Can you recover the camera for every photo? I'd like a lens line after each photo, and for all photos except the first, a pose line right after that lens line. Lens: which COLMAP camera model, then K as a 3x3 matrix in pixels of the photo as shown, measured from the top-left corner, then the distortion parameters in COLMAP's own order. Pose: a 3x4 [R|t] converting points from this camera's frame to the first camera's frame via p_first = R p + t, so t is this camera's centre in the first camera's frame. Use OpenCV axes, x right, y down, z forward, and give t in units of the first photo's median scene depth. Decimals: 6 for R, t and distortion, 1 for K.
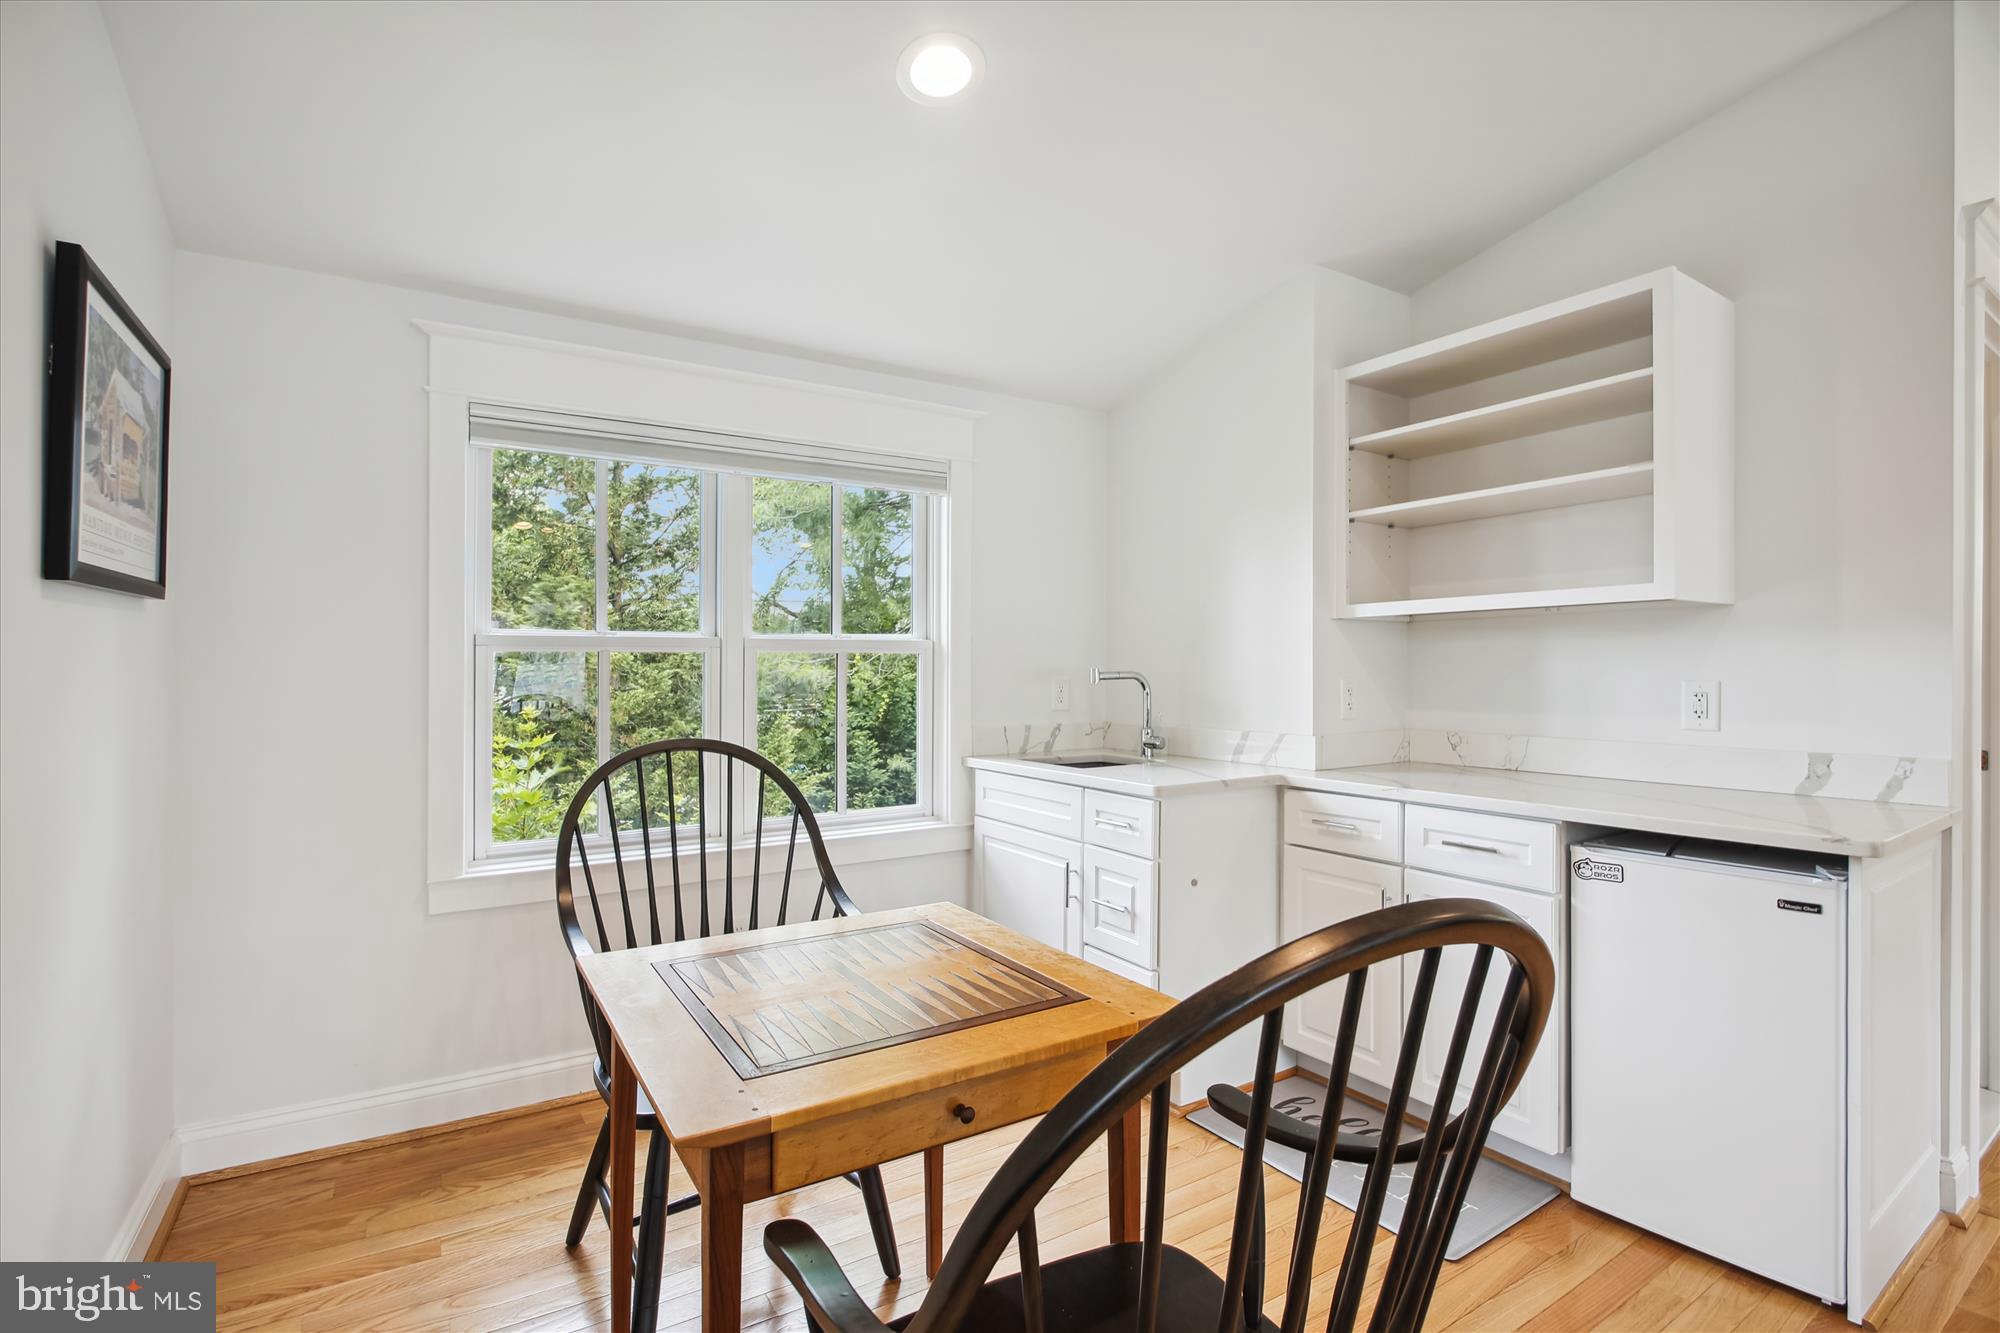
lens RADIAL K [[923.6, 0, 996.6], [0, 923.6, 660.7], [0, 0, 1]] dist [-0.026677, -0.001170]
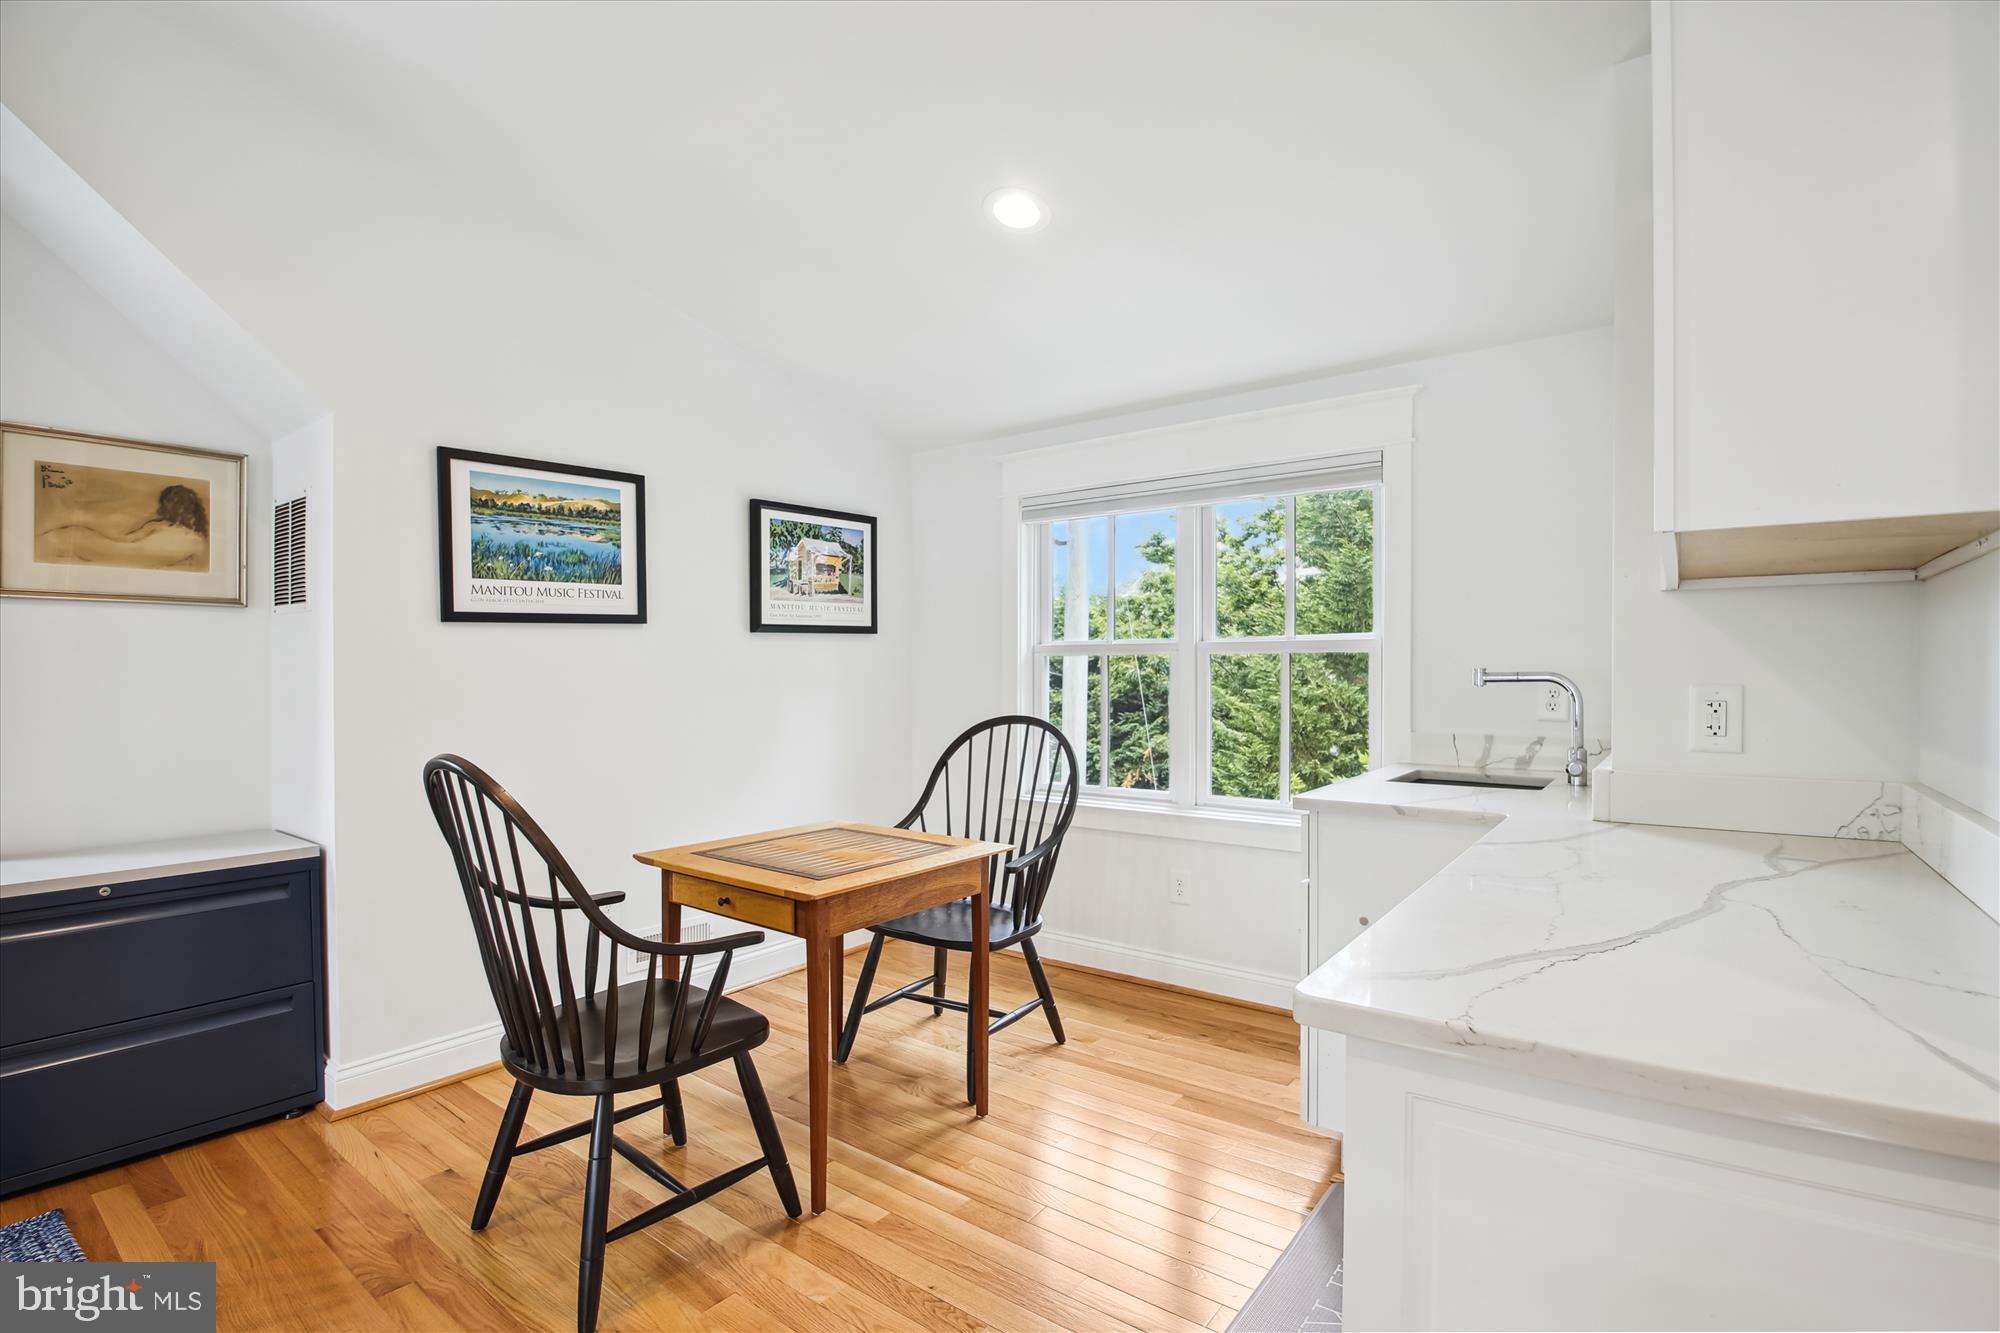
lens RADIAL K [[923.6, 0, 994.7], [0, 923.6, 665.6], [0, 0, 1]] dist [-0.026677, -0.001170]
pose [[0.357080, -0.005578, -0.934057, 1.079248], [0.003316, 0.999983, -0.004703, 0.014610], [0.934068, -0.001418, 0.357093, 0.460092]]
